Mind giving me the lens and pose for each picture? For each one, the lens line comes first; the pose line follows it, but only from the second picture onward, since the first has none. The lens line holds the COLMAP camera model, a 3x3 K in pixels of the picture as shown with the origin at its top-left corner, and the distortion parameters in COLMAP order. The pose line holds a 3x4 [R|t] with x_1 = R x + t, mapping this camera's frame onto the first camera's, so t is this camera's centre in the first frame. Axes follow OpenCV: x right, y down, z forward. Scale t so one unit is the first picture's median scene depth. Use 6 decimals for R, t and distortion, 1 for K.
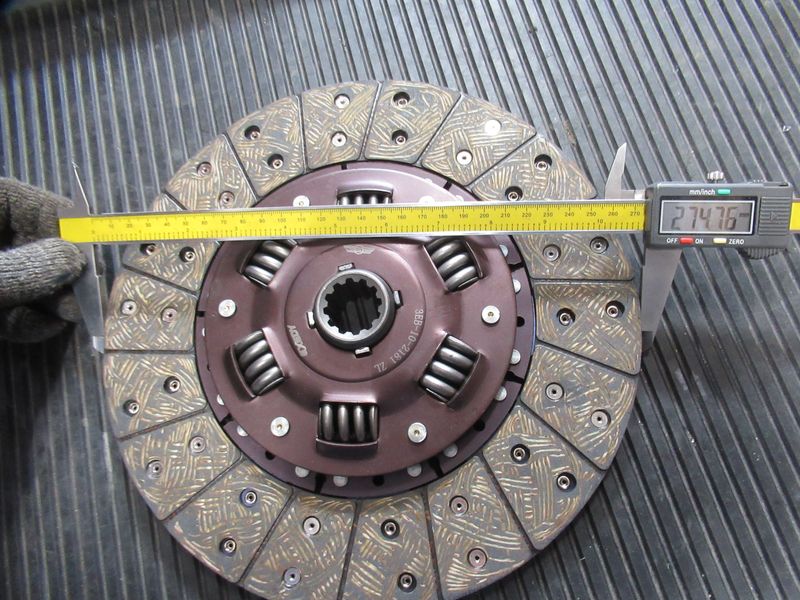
lens RADIAL K [[550.4, 0, 400.0], [0, 550.4, 300.0], [0, 0, 1]] dist [-0.001535, 0.002076]
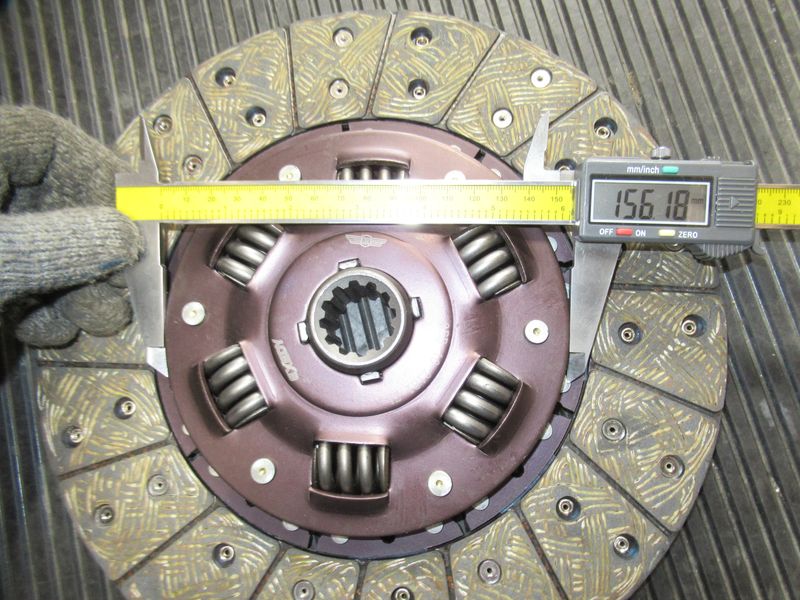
lens RADIAL K [[550.4, 0, 400.0], [0, 550.4, 300.0], [0, 0, 1]] dist [-0.001535, 0.002076]
pose [[0.999525, 0.016919, 0.025766, -0.046696], [-0.019413, 0.994818, 0.099806, -0.089285], [-0.023944, -0.100259, 0.994673, 0.235229]]
